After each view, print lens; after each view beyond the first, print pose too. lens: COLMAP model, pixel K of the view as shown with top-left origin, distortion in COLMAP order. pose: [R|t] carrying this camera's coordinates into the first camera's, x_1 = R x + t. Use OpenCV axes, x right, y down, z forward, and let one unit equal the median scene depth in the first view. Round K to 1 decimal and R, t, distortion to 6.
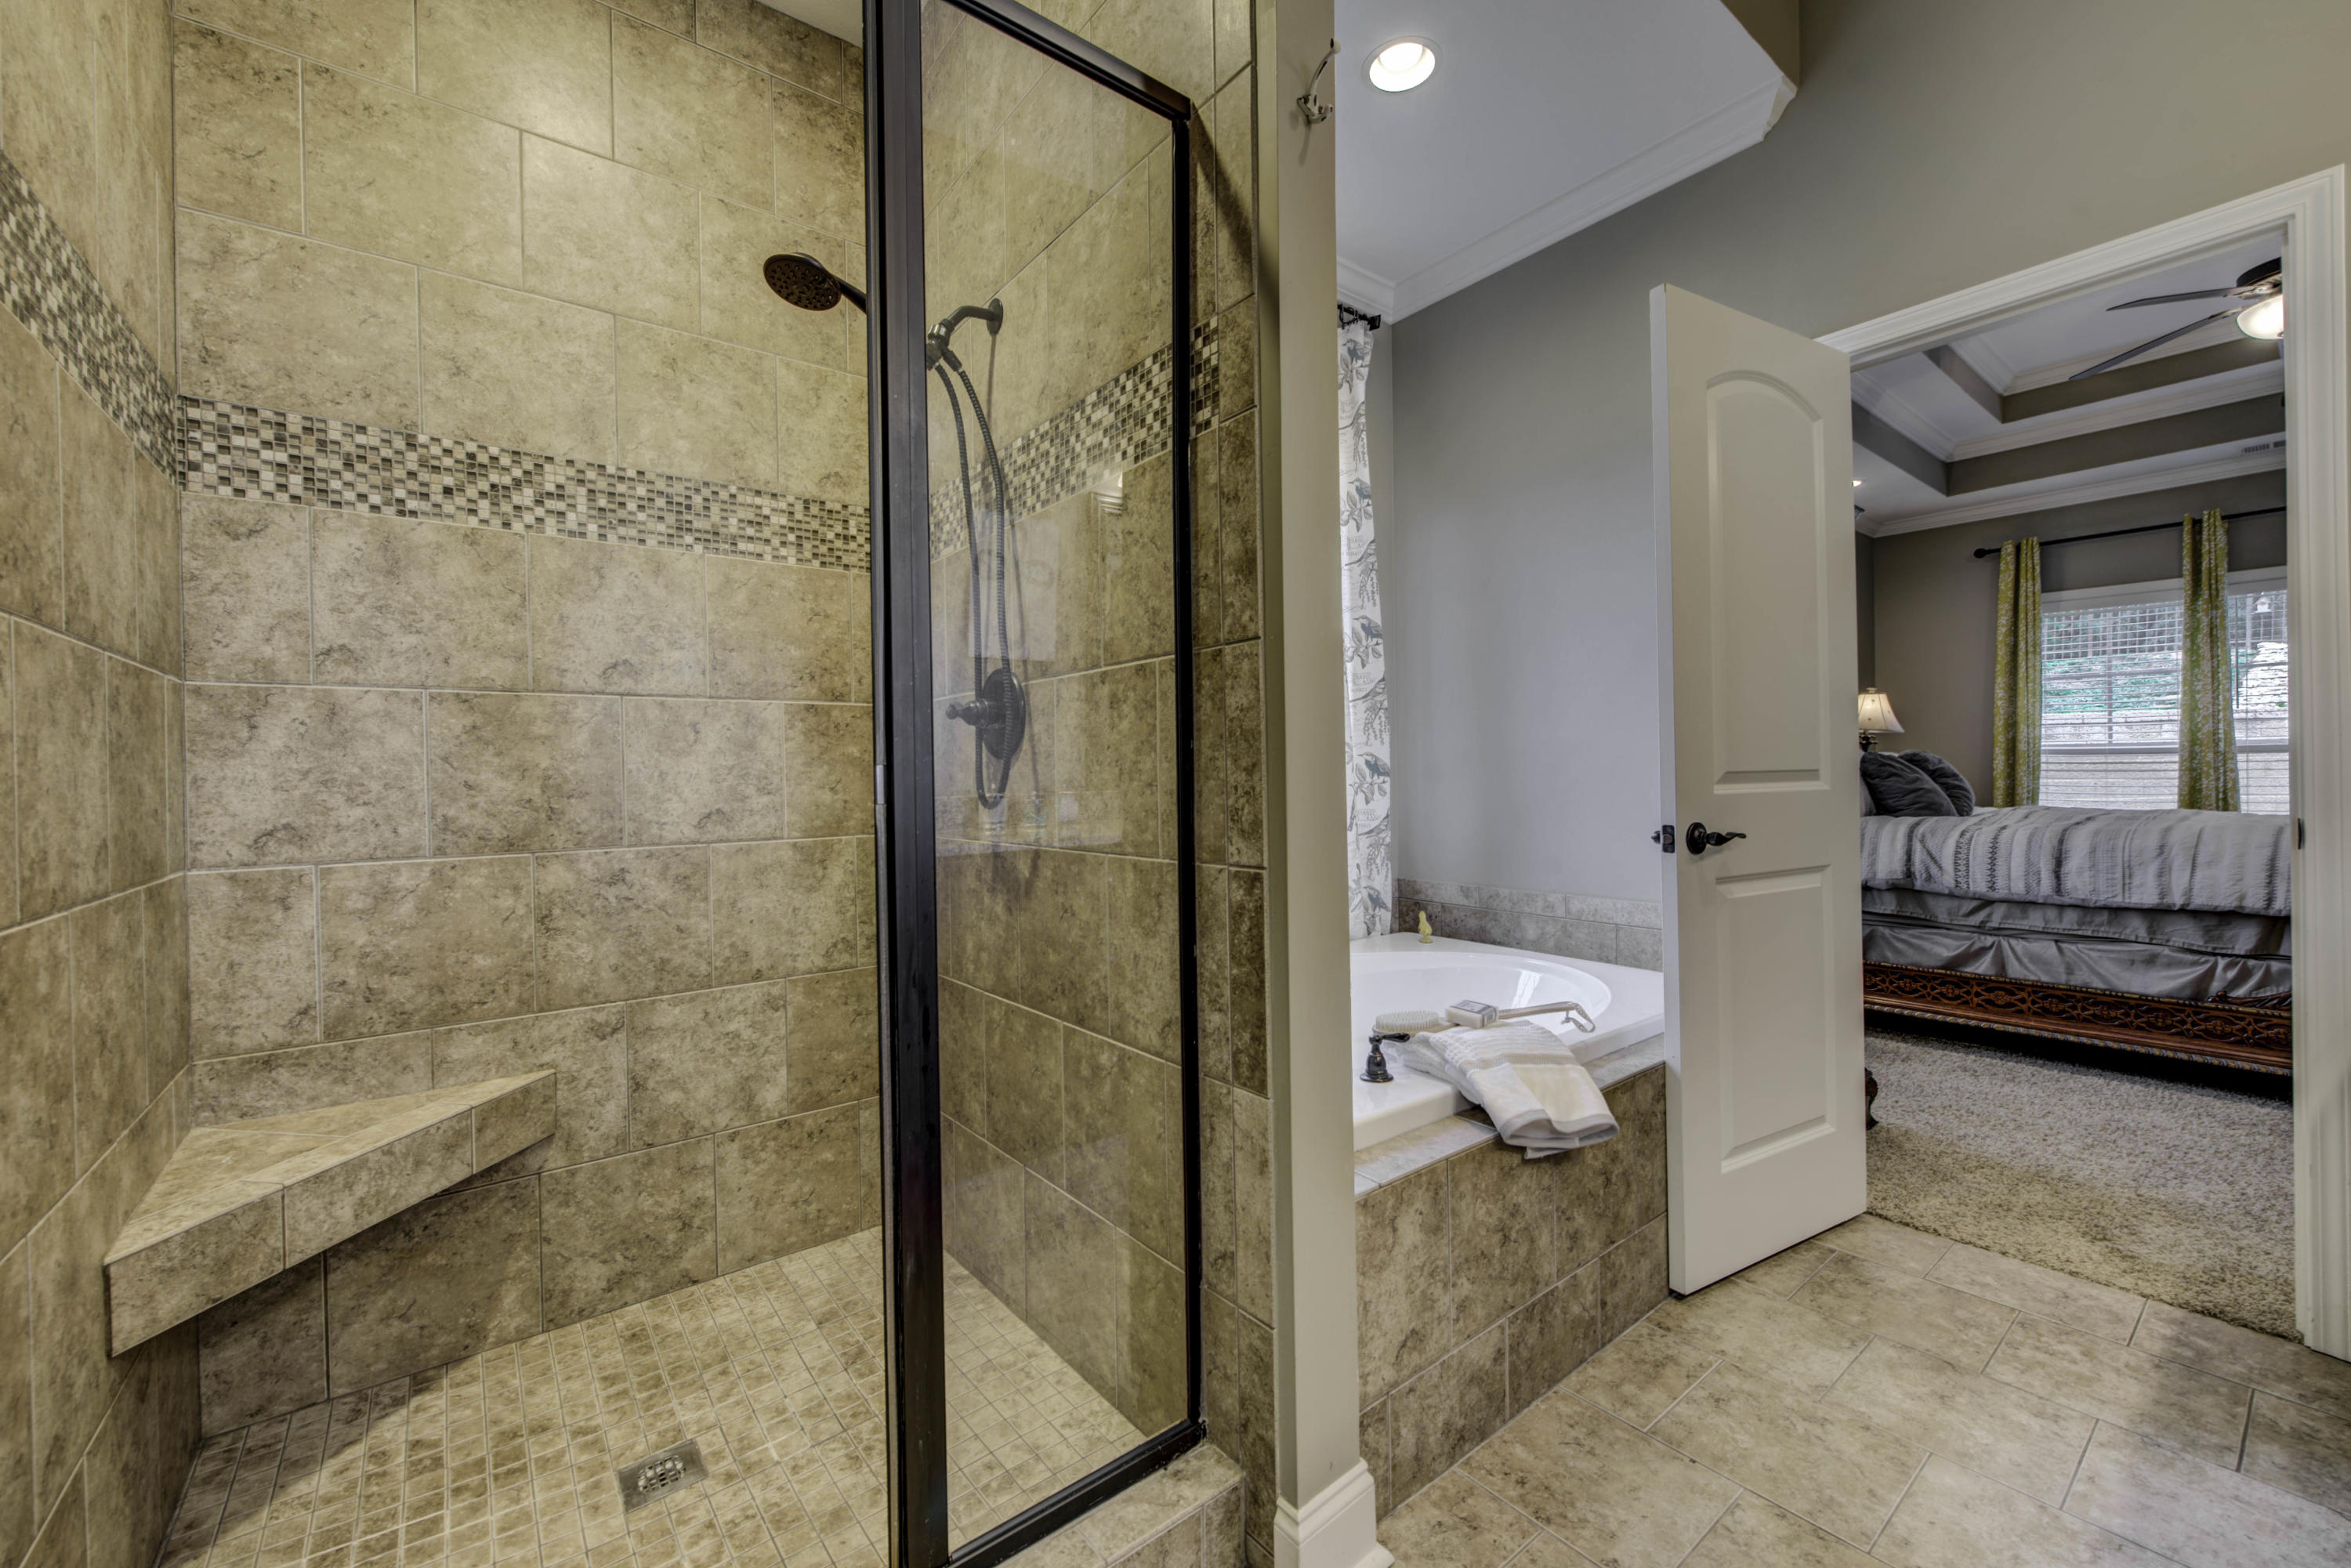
lens RADIAL K [[920.3, 0, 1175.3], [0, 920.3, 779.7], [0, 0, 1]] dist [0.000992, -0.002529]
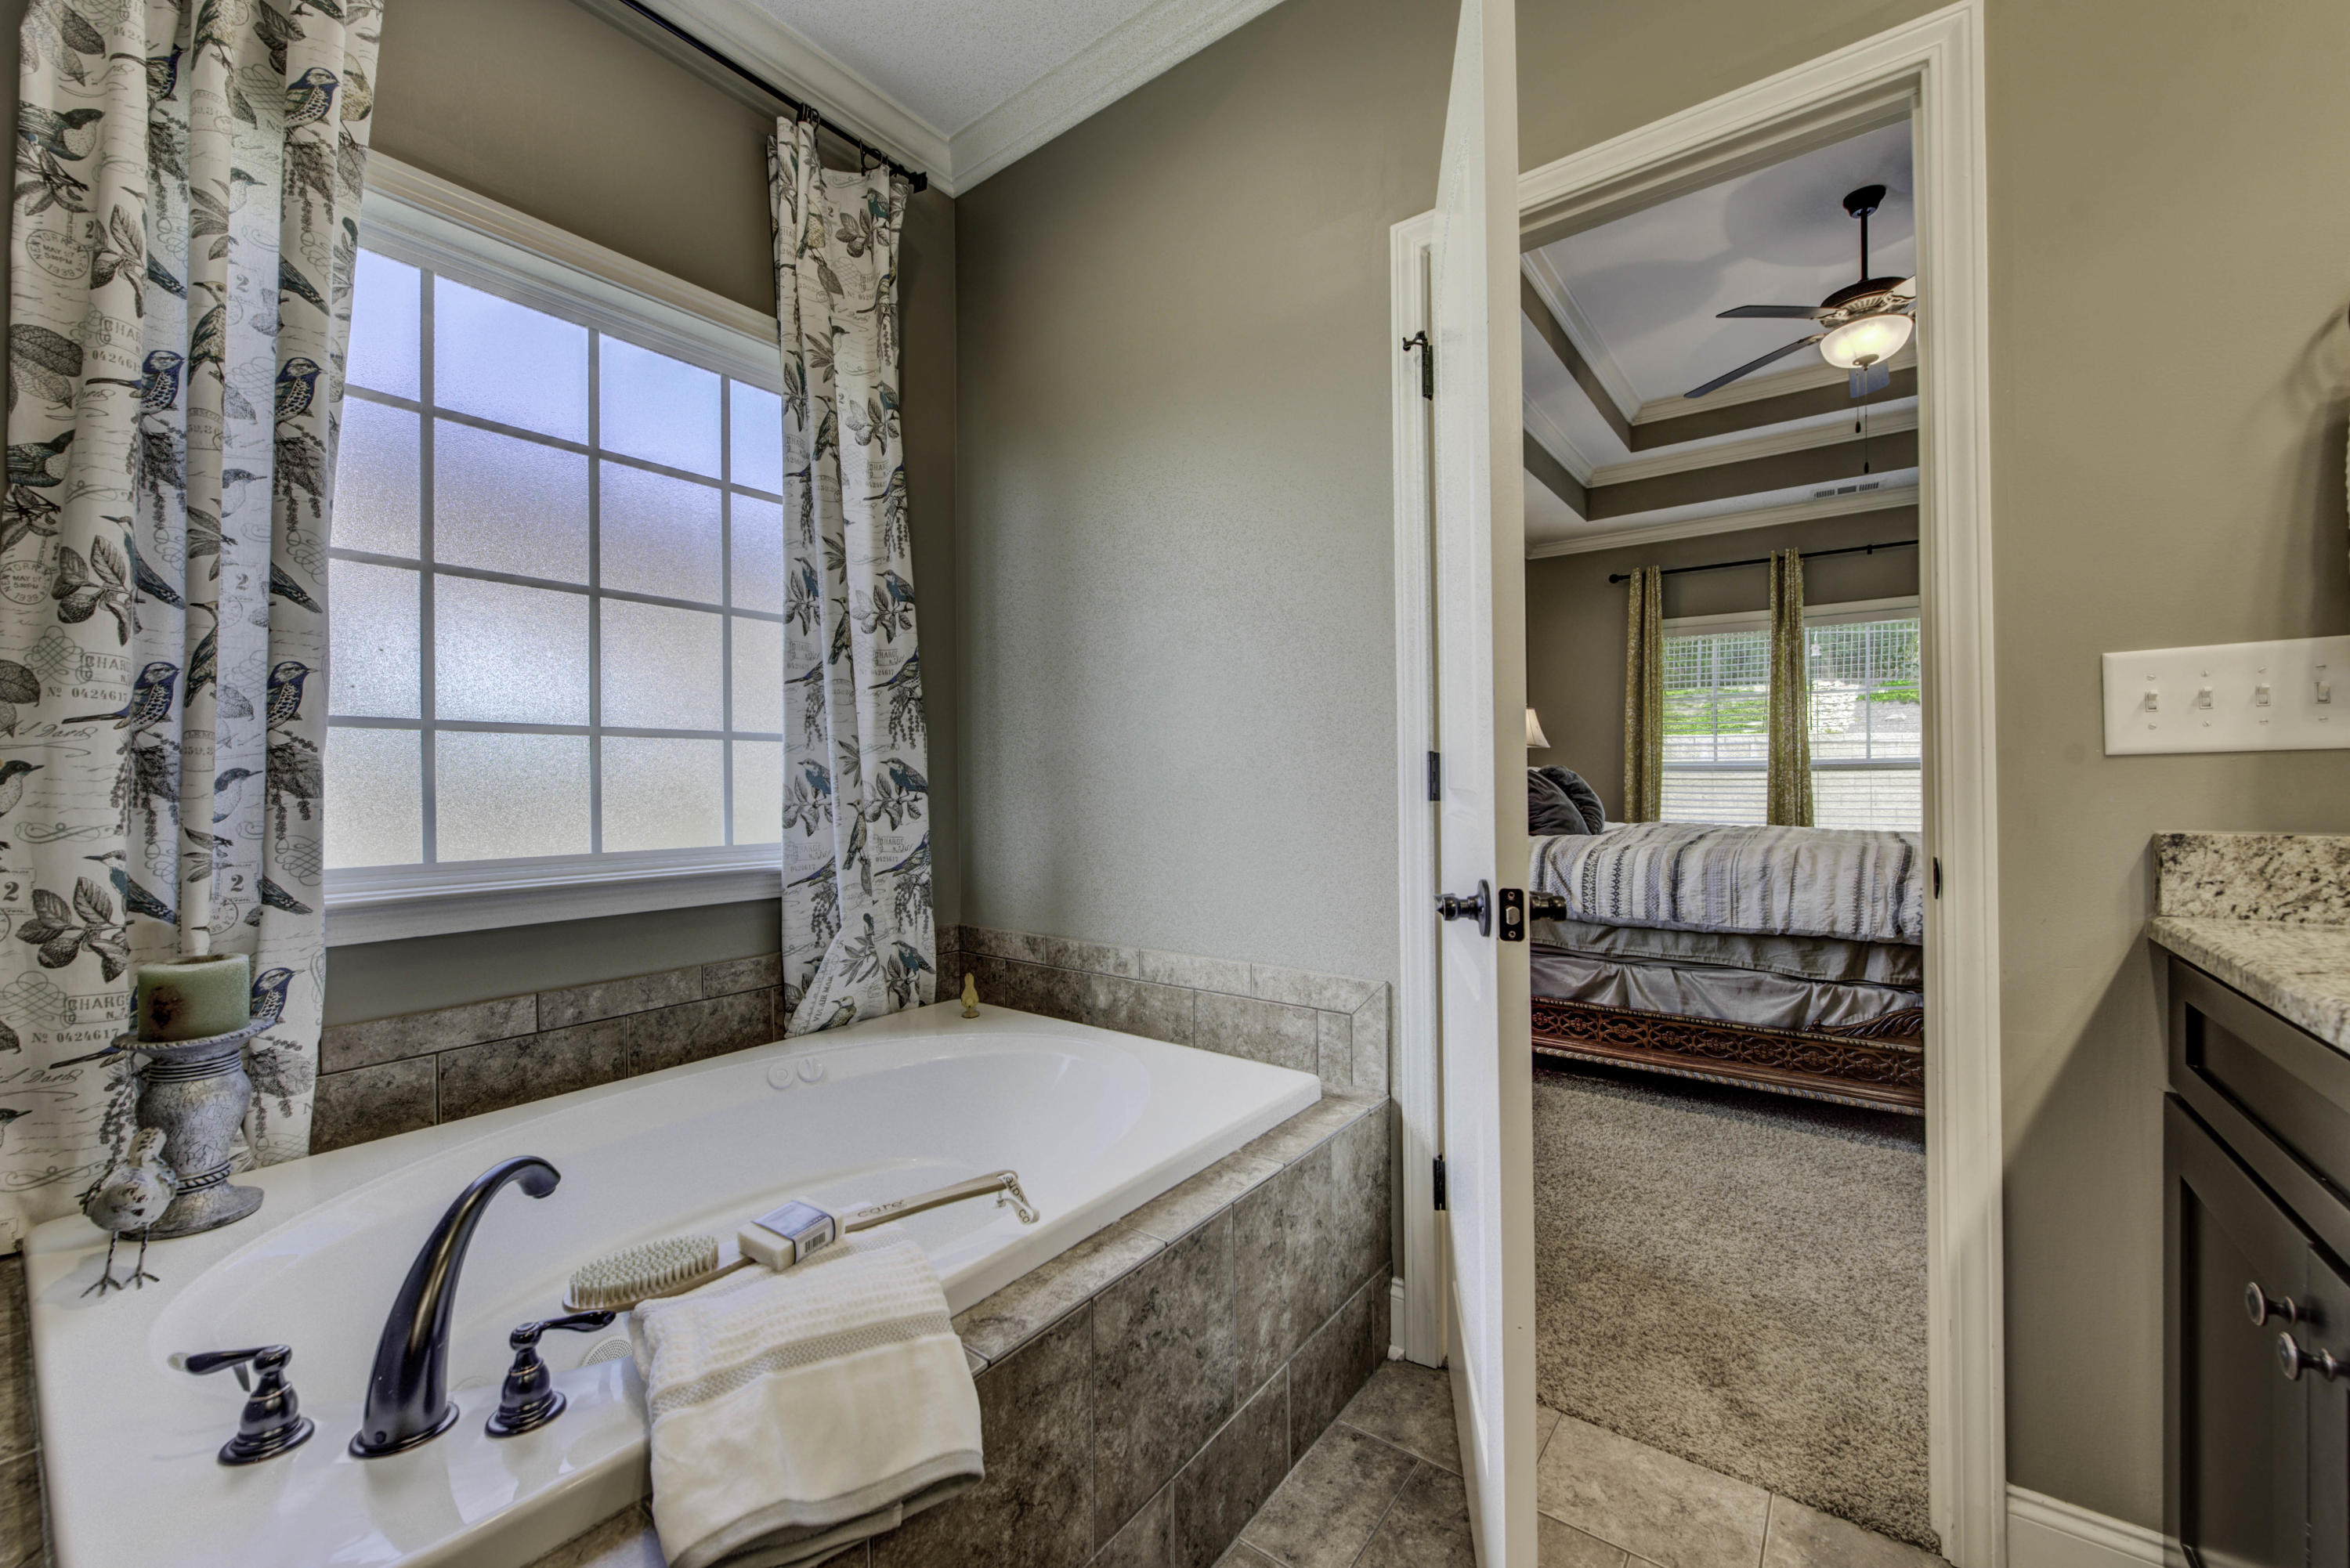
lens RADIAL K [[919.9, 0, 1174.8], [0, 919.9, 779.7], [0, 0, 1]] dist [0.000992, -0.002529]
pose [[0.964774, 0.007467, 0.262976, 0.224214], [-0.004896, 0.999934, -0.010428, -0.006083], [-0.263036, 0.008773, 0.964746, 0.230982]]
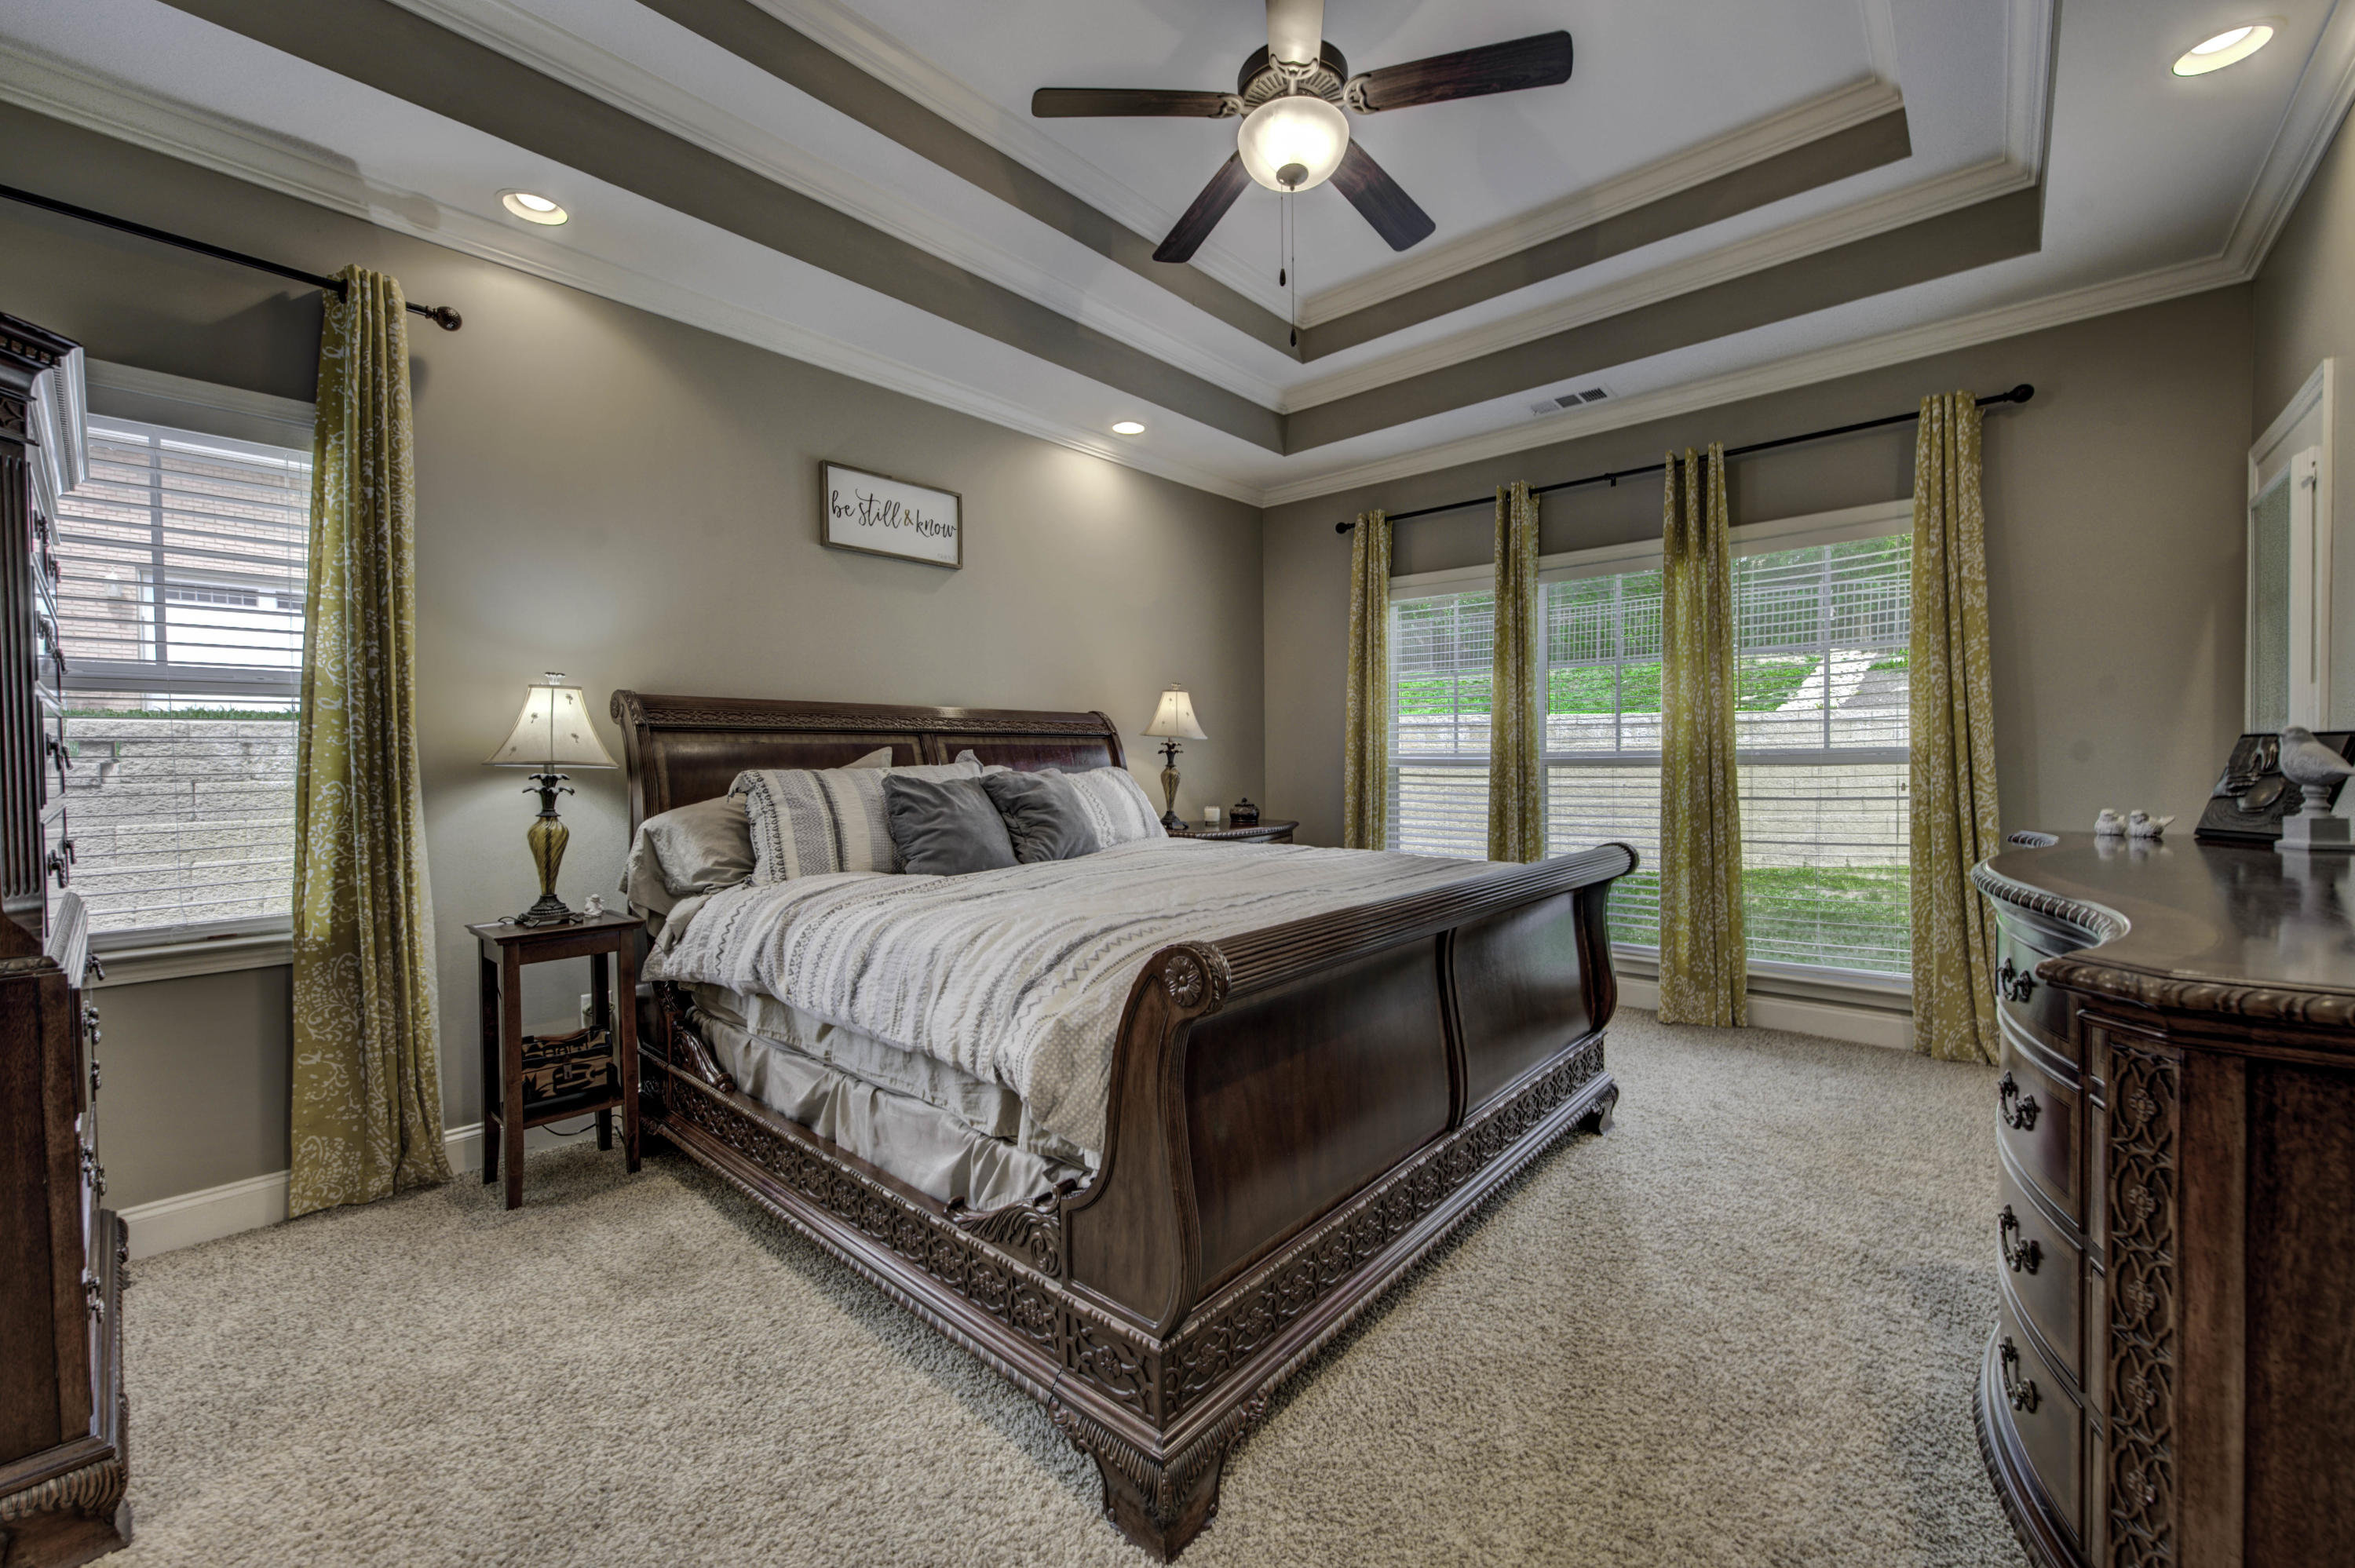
lens RADIAL K [[921.8, 0, 1177.3], [0, 921.8, 779.7], [0, 0, 1]] dist [0.000992, -0.002529]
pose [[0.982911, -0.003878, 0.184040, 1.087913], [0.001051, 0.999880, 0.015456, -0.050518], [-0.184077, -0.014999, 0.982797, 0.353333]]
